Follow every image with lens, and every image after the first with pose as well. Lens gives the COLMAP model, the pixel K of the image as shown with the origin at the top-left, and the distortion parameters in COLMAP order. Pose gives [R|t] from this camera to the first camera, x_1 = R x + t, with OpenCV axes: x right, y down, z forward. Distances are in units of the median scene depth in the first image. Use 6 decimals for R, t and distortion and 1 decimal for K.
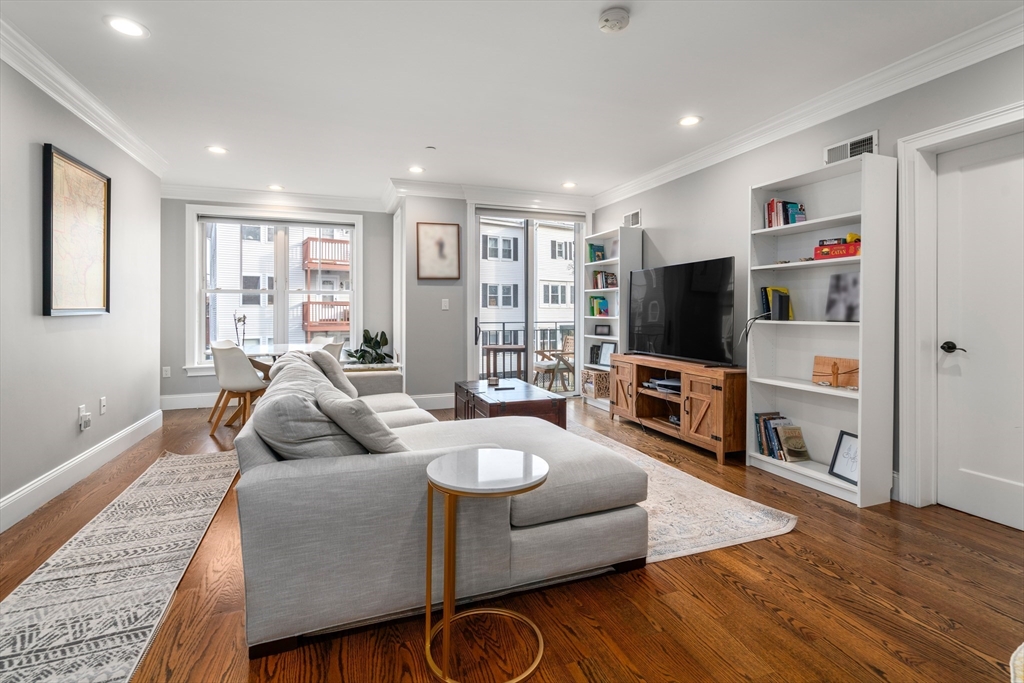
lens RADIAL K [[470.3, 0, 508.7], [0, 470.3, 312.0], [0, 0, 1]] dist [-0.002694, 0.001066]
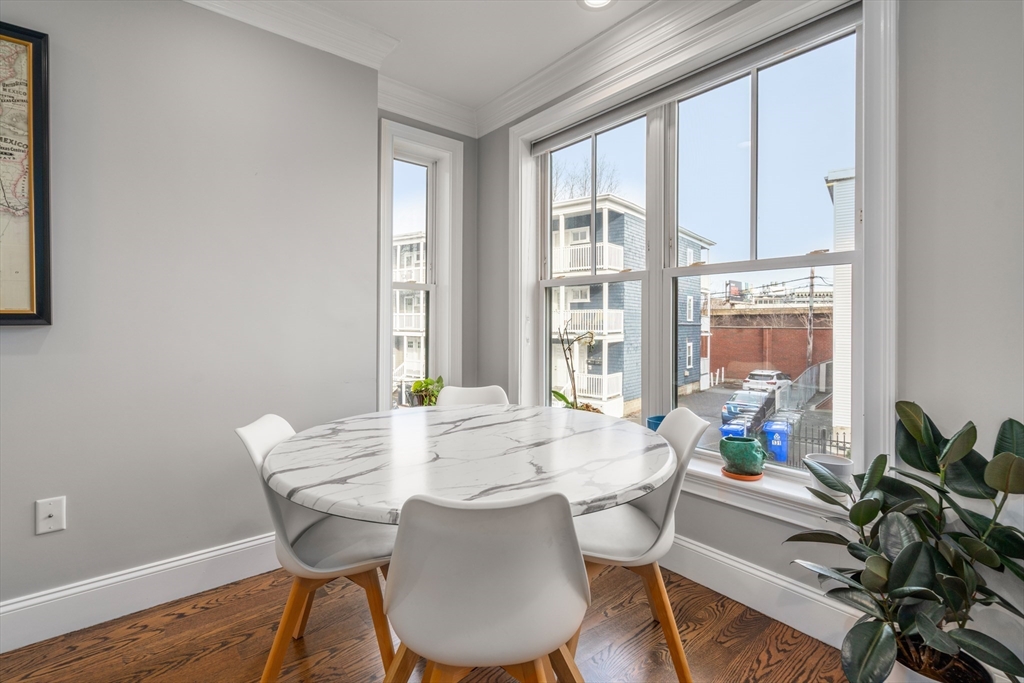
lens RADIAL K [[470.3, 0, 507.6], [0, 470.3, 325.8], [0, 0, 1]] dist [-0.002694, 0.001066]
pose [[0.321776, 0.007516, -0.946786, -0.197022], [-0.002735, 0.999972, 0.007008, -0.001427], [0.946812, 0.000334, 0.321788, 0.998056]]
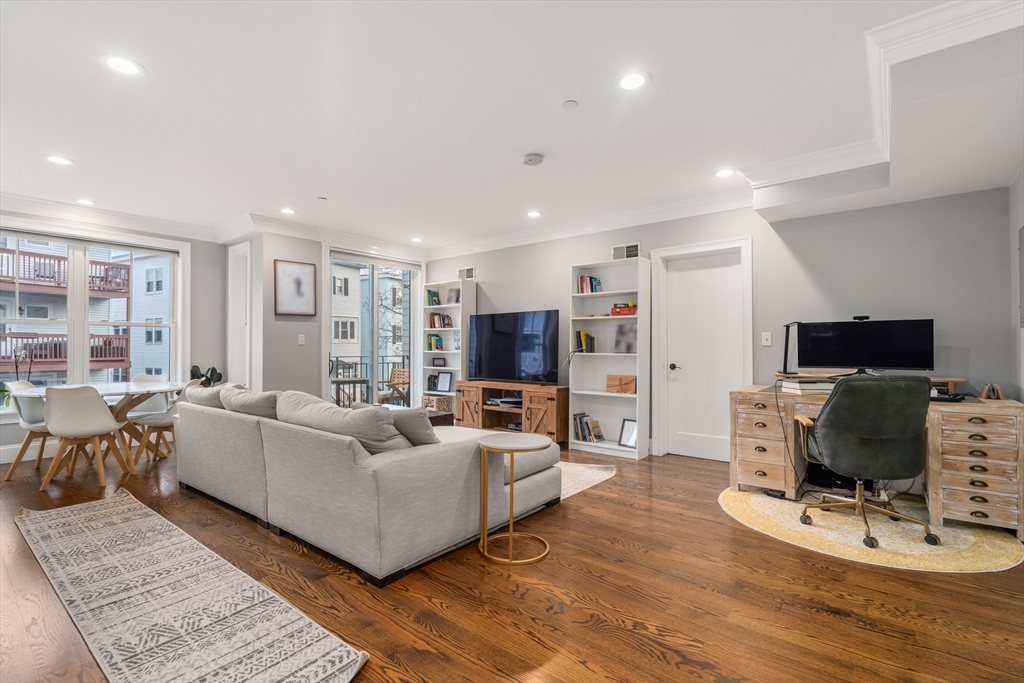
lens RADIAL K [[470.3, 0, 503.2], [0, 470.3, 340.8], [0, 0, 1]] dist [-0.002694, 0.001066]
pose [[0.866769, 0.007732, 0.498650, -0.324406], [-0.001078, 0.999907, -0.013630, -0.000176], [-0.498708, 0.011277, 0.866697, -0.153376]]
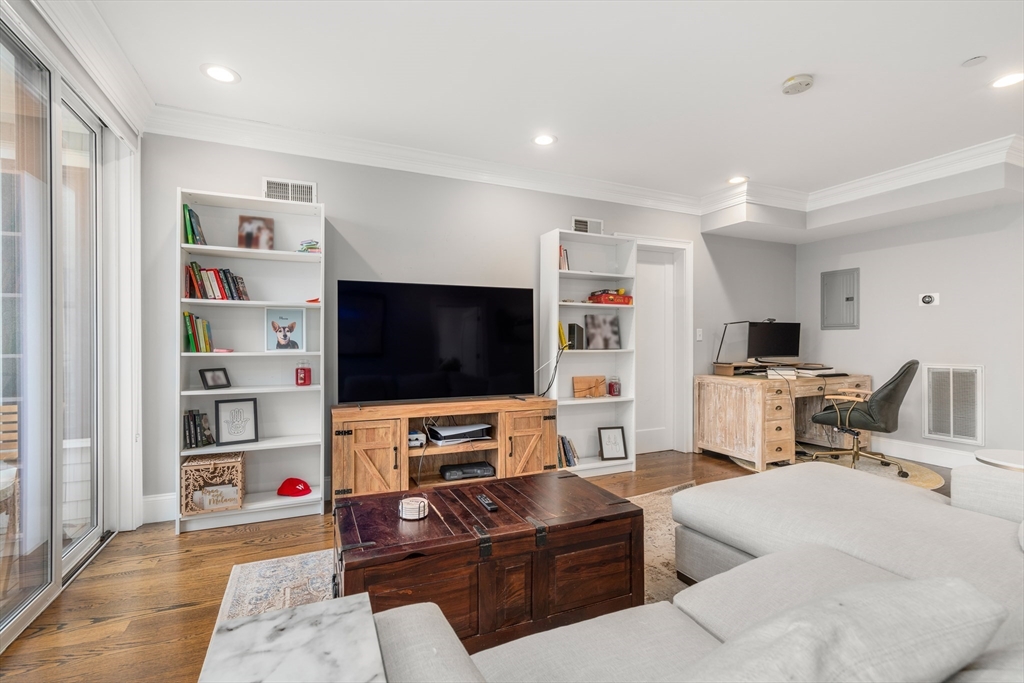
lens RADIAL K [[470.3, 0, 510.3], [0, 470.3, 341.4], [0, 0, 1]] dist [-0.002694, 0.001066]
pose [[-0.071094, -0.001578, 0.997468, -0.438082], [0.001843, 0.999997, 0.001714, -0.003951], [-0.997468, 0.001960, -0.071091, 0.895285]]
